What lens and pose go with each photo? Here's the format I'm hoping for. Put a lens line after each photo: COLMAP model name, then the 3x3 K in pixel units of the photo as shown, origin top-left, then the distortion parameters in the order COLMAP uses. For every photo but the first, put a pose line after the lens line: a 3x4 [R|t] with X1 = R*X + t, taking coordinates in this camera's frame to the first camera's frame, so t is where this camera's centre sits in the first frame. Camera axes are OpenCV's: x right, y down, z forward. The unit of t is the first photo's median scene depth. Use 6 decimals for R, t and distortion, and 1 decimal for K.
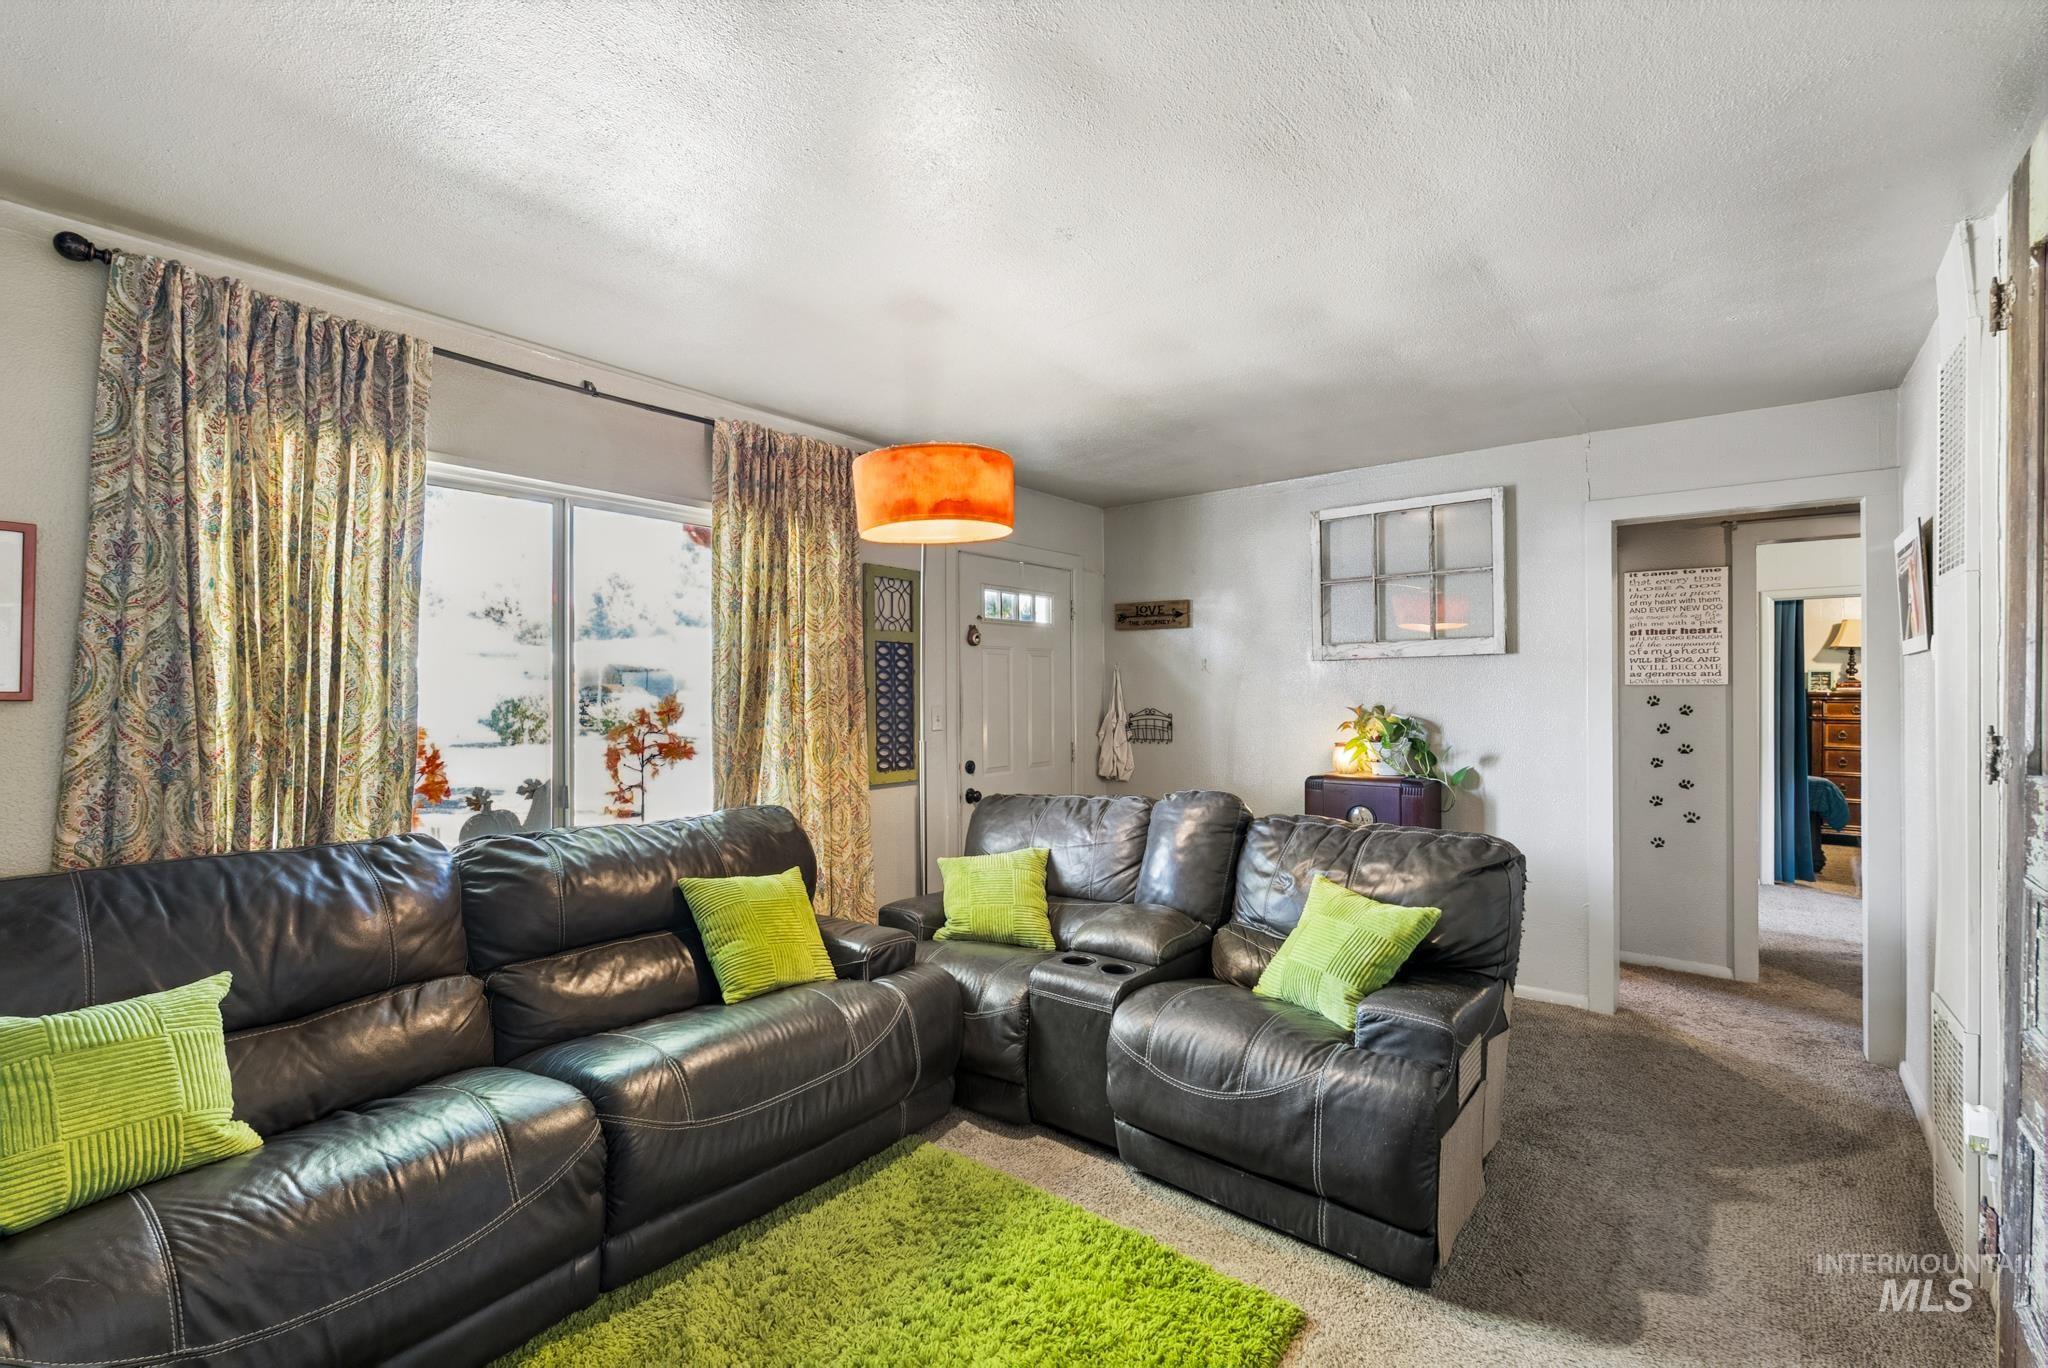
lens RADIAL K [[914.1, 0, 1020.1], [0, 914.1, 688.9], [0, 0, 1]] dist [0.000710, -0.000209]
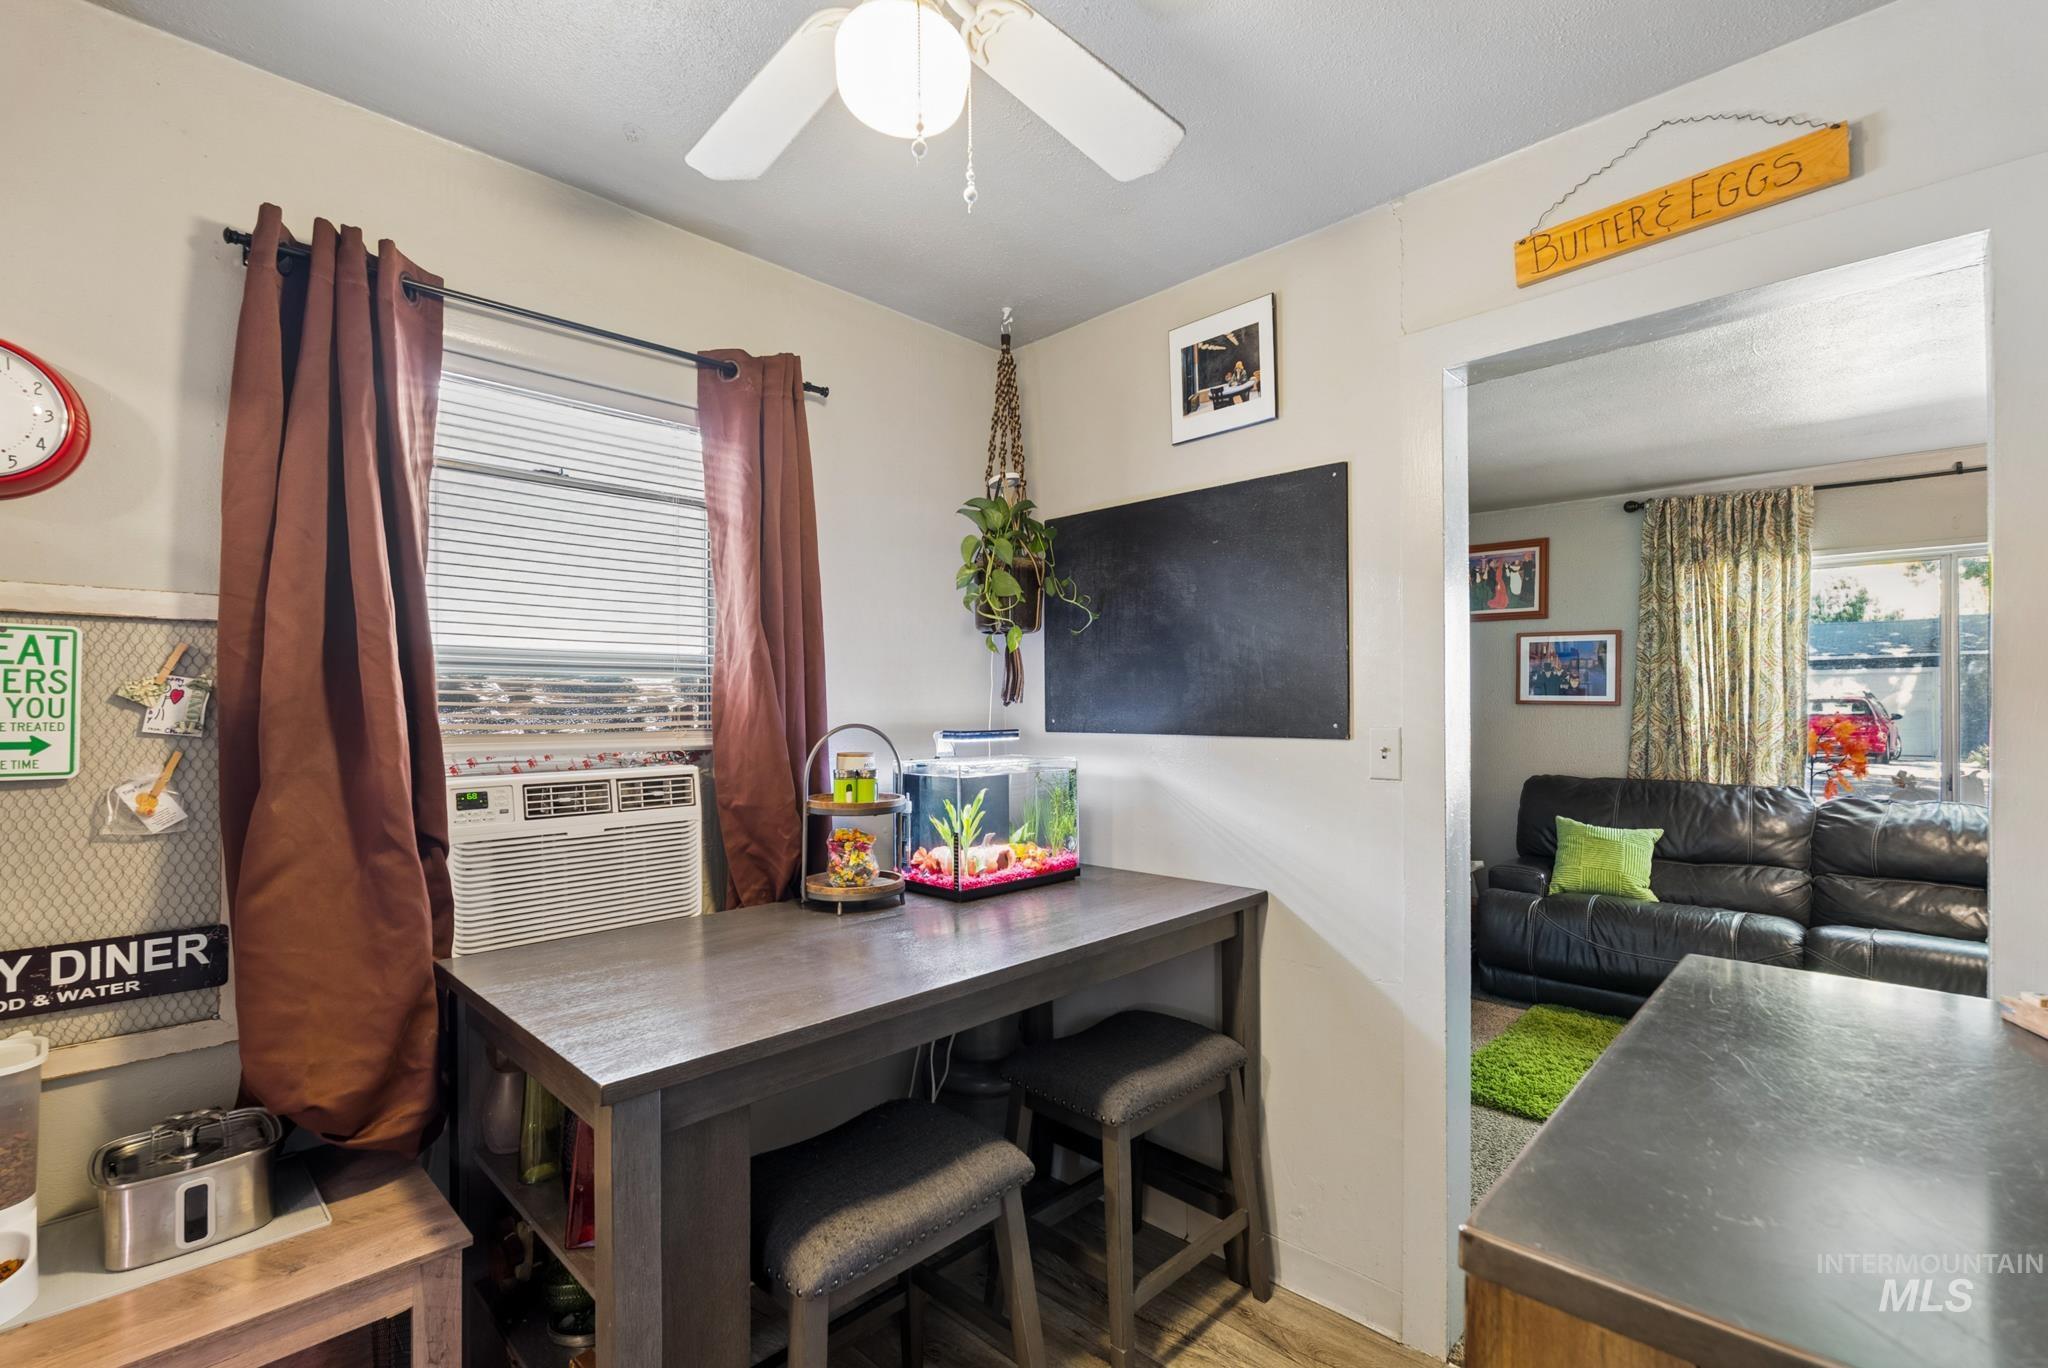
lens RADIAL K [[910.0, 0, 1029.2], [0, 910.0, 669.5], [0, 0, 1]] dist [-0.001343, -0.000705]
pose [[-0.094240, -0.035760, -0.994907, 1.182669], [-0.001480, 0.999359, -0.035780, 0.005933], [0.995548, -0.001900, -0.094233, -0.247206]]
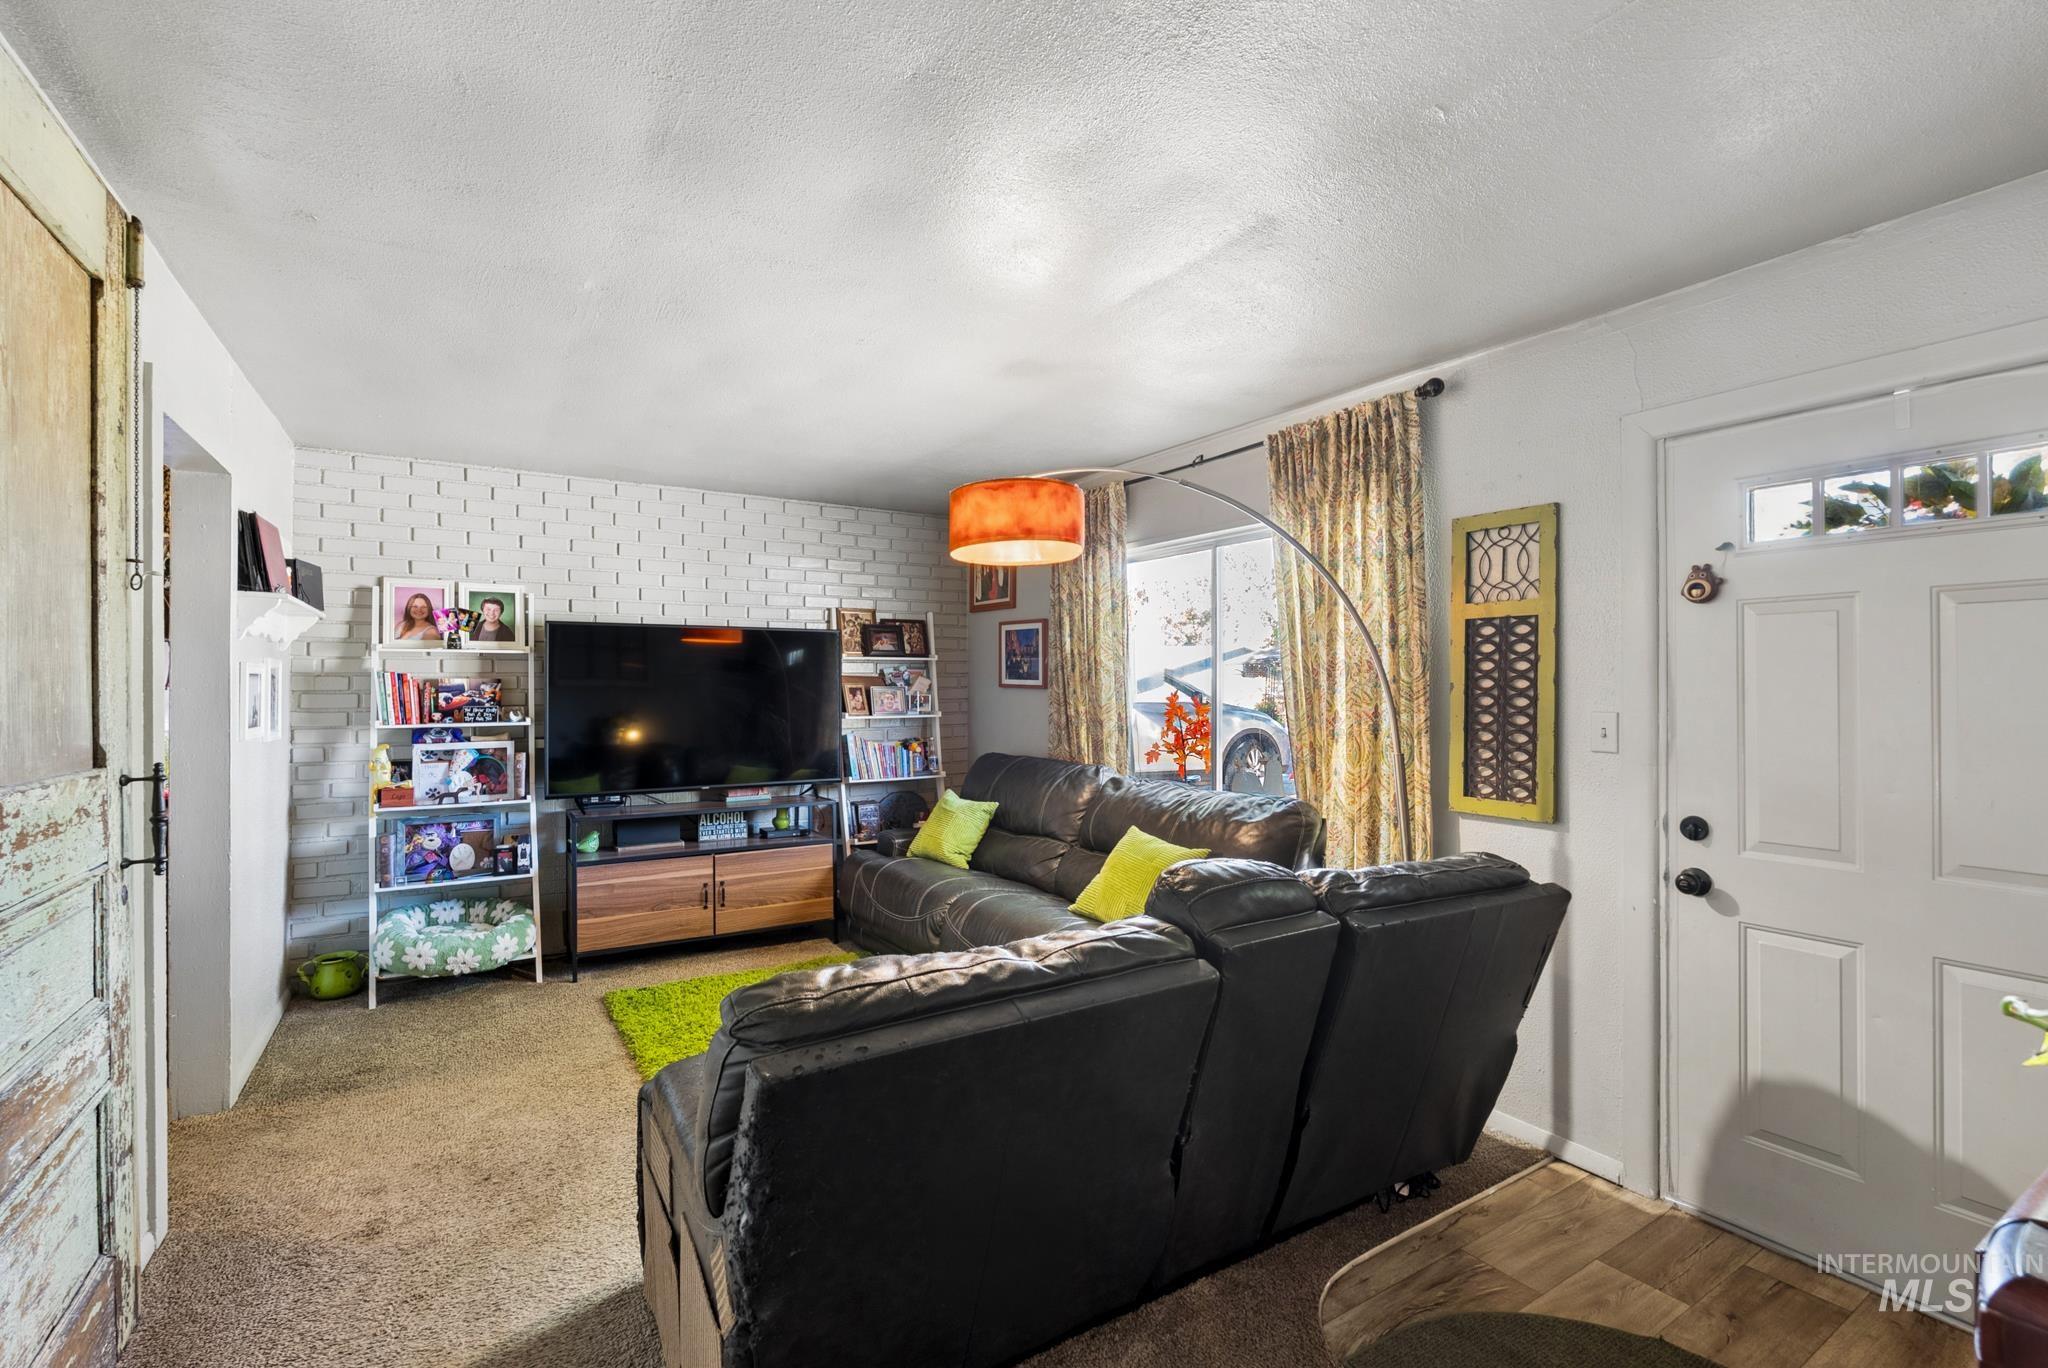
lens RADIAL K [[914.1, 0, 1020.1], [0, 914.1, 688.9], [0, 0, 1]] dist [0.000710, -0.000209]
pose [[-0.337953, 0.007068, -0.941137, 1.106795], [0.002196, 0.999975, 0.006721, -0.003090], [0.941161, 0.000205, -0.337960, 1.513511]]
